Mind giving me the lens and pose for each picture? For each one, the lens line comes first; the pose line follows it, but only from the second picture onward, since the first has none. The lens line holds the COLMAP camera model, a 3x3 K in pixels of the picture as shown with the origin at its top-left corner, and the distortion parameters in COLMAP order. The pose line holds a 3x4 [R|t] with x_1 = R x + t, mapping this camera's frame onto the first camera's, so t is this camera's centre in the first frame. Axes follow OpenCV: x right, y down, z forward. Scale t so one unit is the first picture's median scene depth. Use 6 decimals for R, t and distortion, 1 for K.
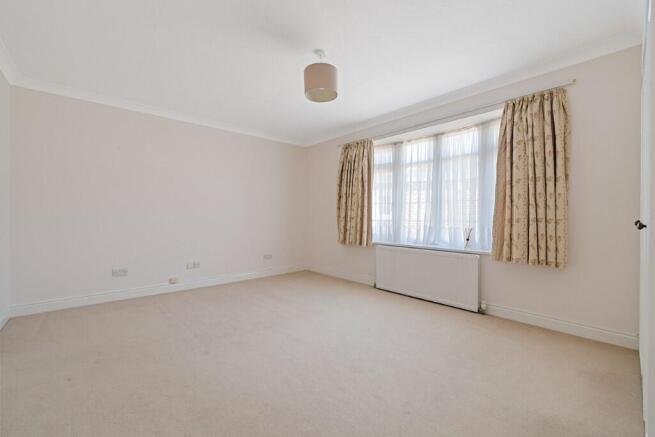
lens RADIAL K [[280.6, 0, 328.1], [0, 280.6, 217.5], [0, 0, 1]] dist [0.002450, 0.000201]
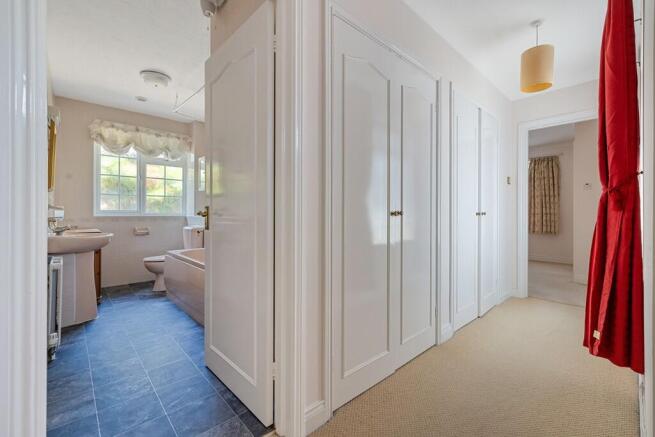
lens RADIAL K [[280.6, 0, 328.3], [0, 280.6, 216.4], [0, 0, 1]] dist [0.002450, 0.000201]
pose [[0.999981, -0.005136, -0.003496, -0.953852], [0.005134, 0.999987, -0.000626, 0.021187], [0.003499, 0.000609, 0.999994, -1.207710]]
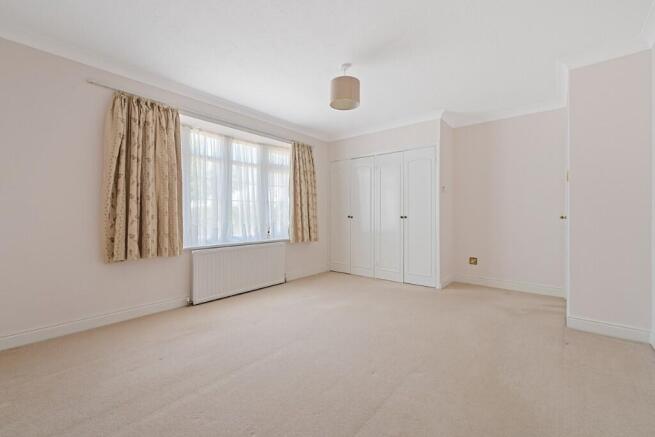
lens RADIAL K [[280.6, 0, 323.6], [0, 280.6, 212.6], [0, 0, 1]] dist [0.002450, 0.000201]
pose [[-0.156675, 0.002056, 0.987648, -0.999299], [-0.000950, 0.999997, -0.002232, -0.011114], [-0.987650, -0.001288, -0.156672, 1.147545]]
